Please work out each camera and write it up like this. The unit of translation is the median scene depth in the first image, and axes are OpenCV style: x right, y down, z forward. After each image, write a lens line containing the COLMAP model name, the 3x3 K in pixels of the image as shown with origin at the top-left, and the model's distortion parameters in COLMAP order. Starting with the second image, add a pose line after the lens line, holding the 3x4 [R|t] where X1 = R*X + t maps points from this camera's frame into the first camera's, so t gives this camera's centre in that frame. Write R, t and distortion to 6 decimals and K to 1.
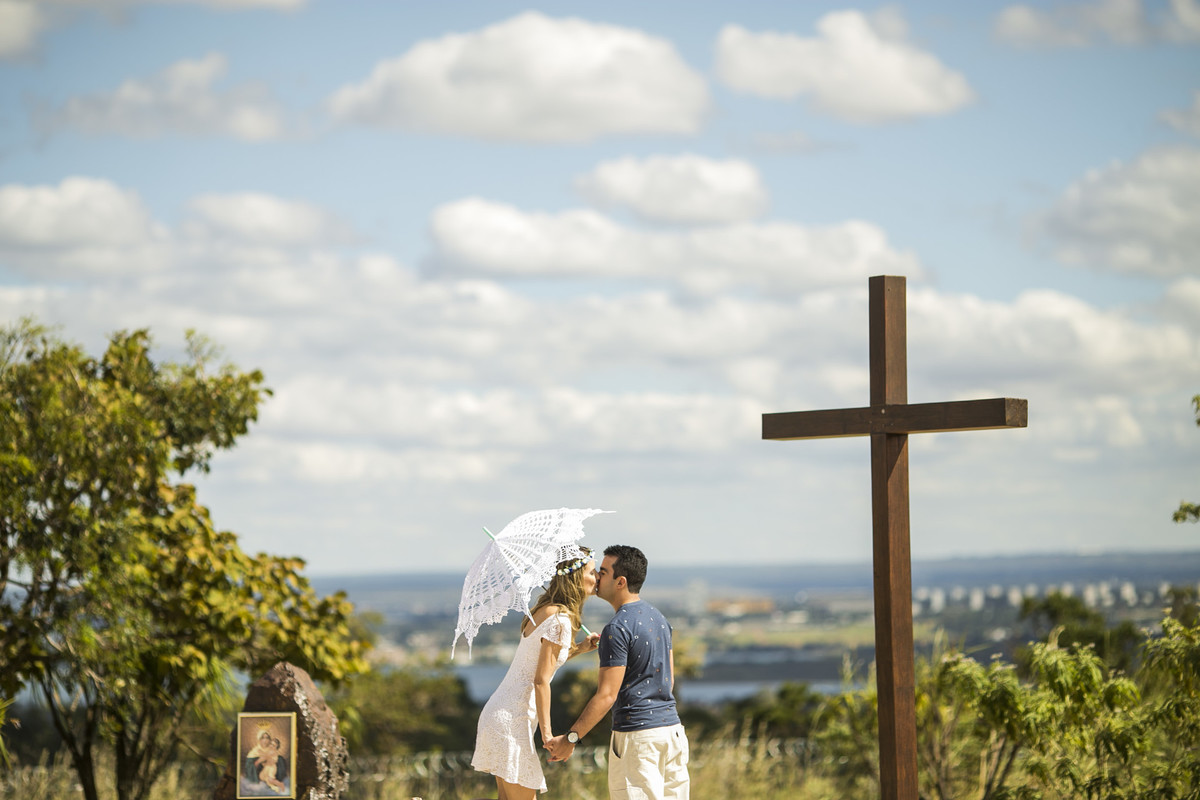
lens RADIAL K [[4679.5, 0, 600.0], [0, 4679.5, 400.0], [0, 0, 1]] dist [0.419831, -0.495231]
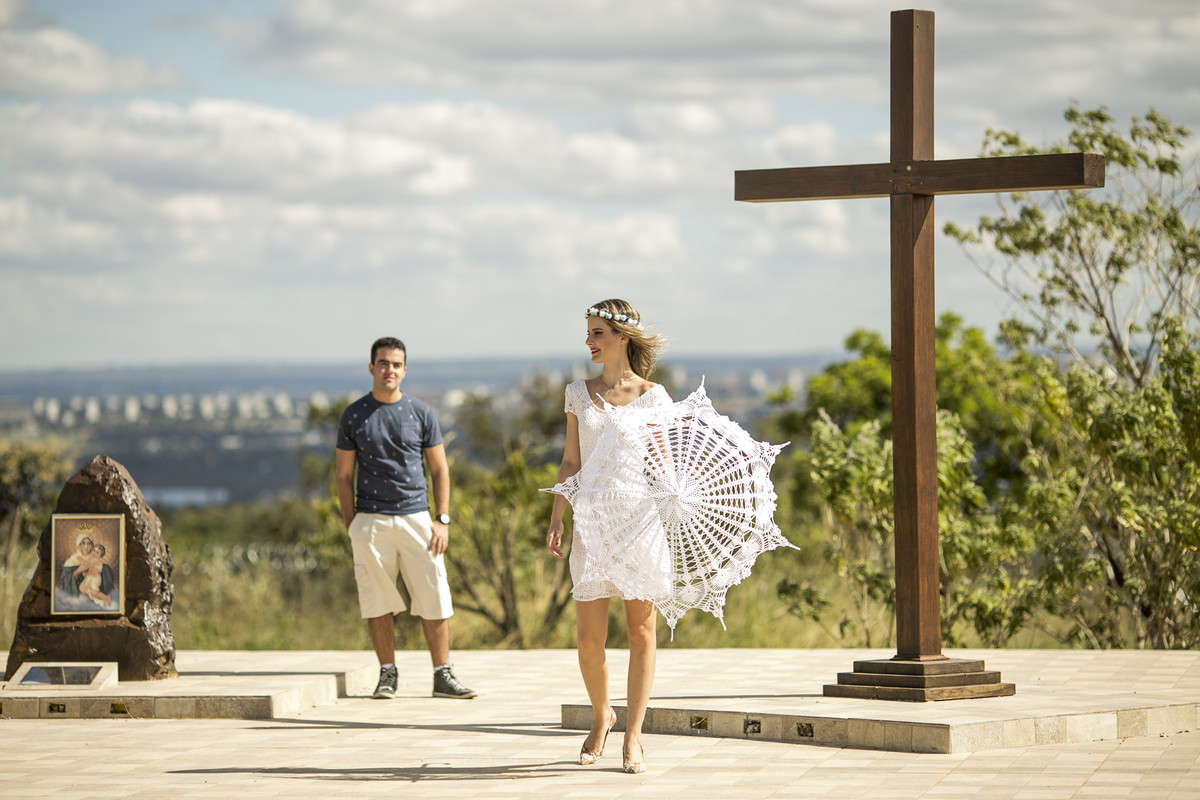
lens RADIAL K [[4679.5, 0, 600.0], [0, 4679.5, 400.0], [0, 0, 1]] dist [0.419831, -0.495231]
pose [[0.981634, 0.009742, 0.190526, -0.142993], [-0.017354, 0.999115, 0.038323, 0.011589], [-0.189984, -0.040925, 0.980934, 0.146362]]
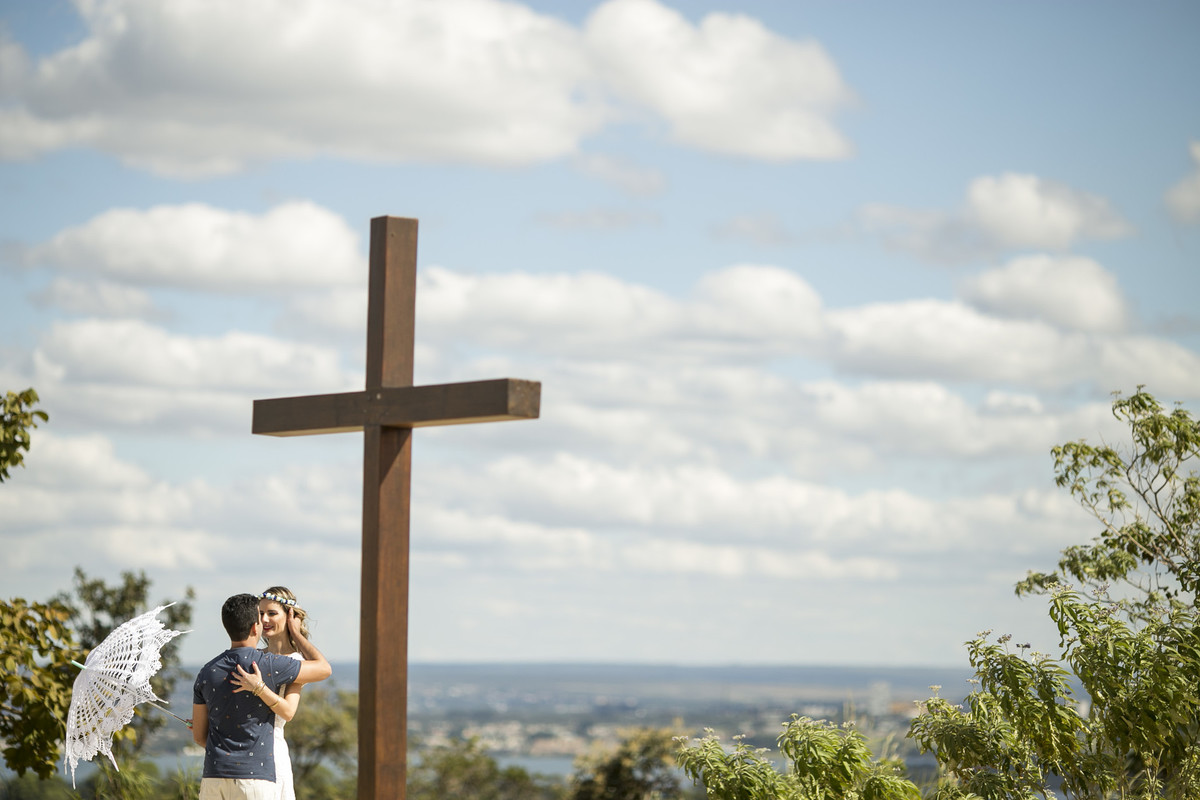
lens RADIAL K [[4625.9, 0, 600.0], [0, 4625.9, 400.0], [0, 0, 1]] dist [0.049280, 2.595539]
pose [[0.998304, 0.035086, -0.046462, 0.116911], [-0.036065, 0.999141, -0.020399, 0.015102], [0.045706, 0.022040, 0.998712, 0.235062]]
